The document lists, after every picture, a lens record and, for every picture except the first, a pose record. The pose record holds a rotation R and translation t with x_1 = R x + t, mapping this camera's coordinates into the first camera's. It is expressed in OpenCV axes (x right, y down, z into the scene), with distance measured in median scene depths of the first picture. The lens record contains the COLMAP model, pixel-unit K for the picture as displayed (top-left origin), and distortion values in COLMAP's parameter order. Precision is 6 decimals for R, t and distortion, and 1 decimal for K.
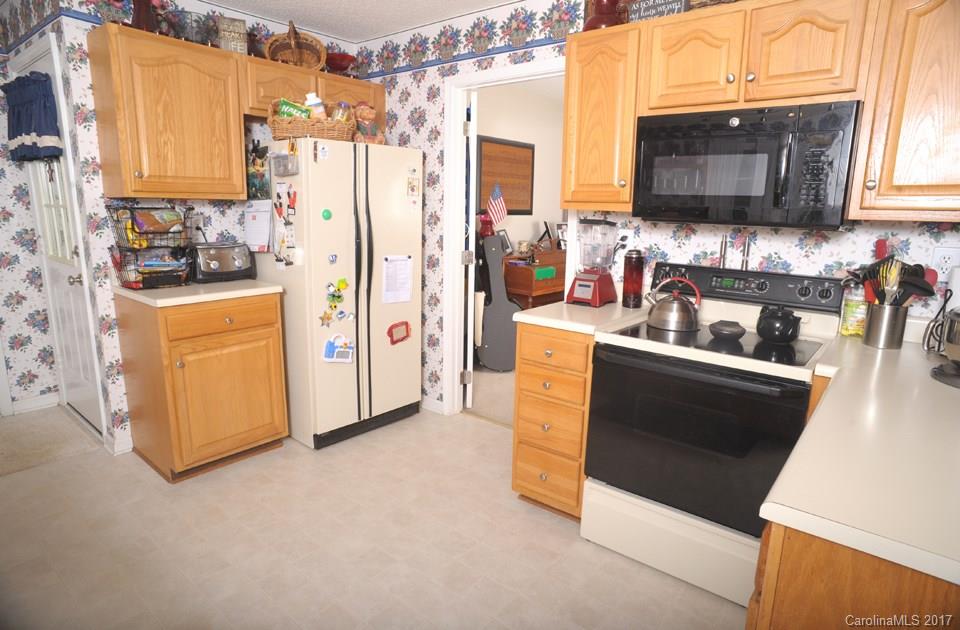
lens RADIAL K [[550.5, 0, 481.7], [0, 550.5, 319.8], [0, 0, 1]] dist [-0.096830, 0.067680]
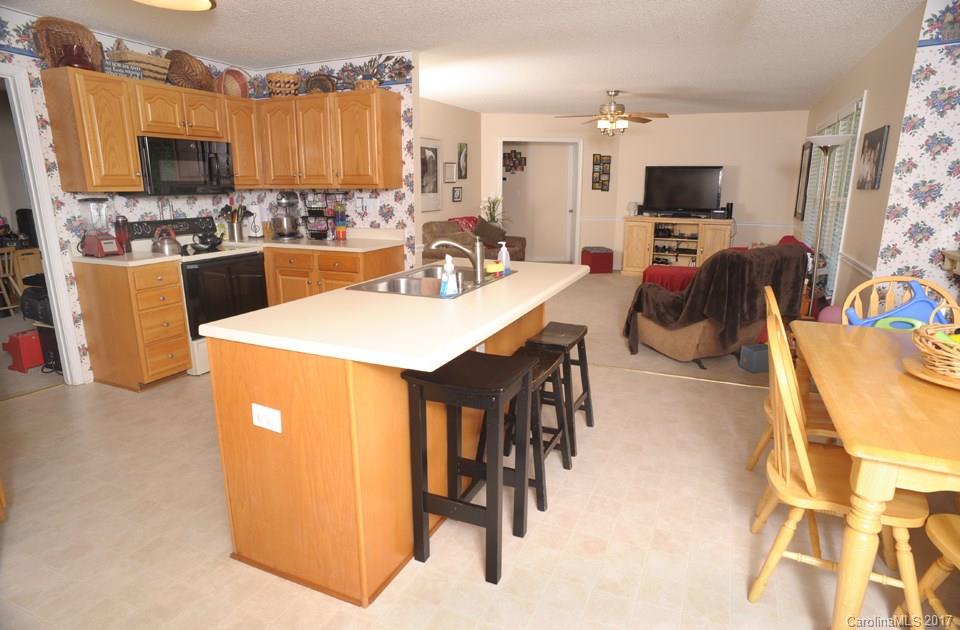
lens RADIAL K [[550.5, 0, 481.7], [0, 550.5, 319.8], [0, 0, 1]] dist [-0.096830, 0.067680]
pose [[-0.268708, -0.250079, 0.930192, -1.671073], [0.194930, 0.931608, 0.306770, -0.128874], [-0.943291, 0.263754, -0.201583, 0.443048]]
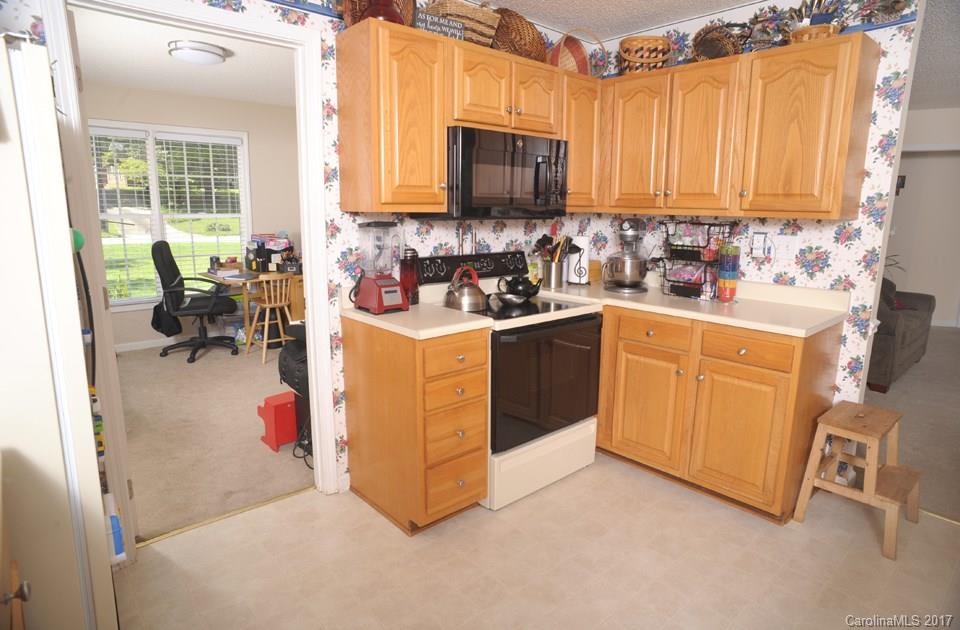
lens RADIAL K [[550.5, 0, 481.7], [0, 550.5, 319.8], [0, 0, 1]] dist [-0.096830, 0.067680]
pose [[0.144476, -0.215298, 0.965802, -0.810725], [0.201013, 0.962077, 0.184398, -0.179609], [-0.968876, 0.167497, 0.182274, 0.771038]]
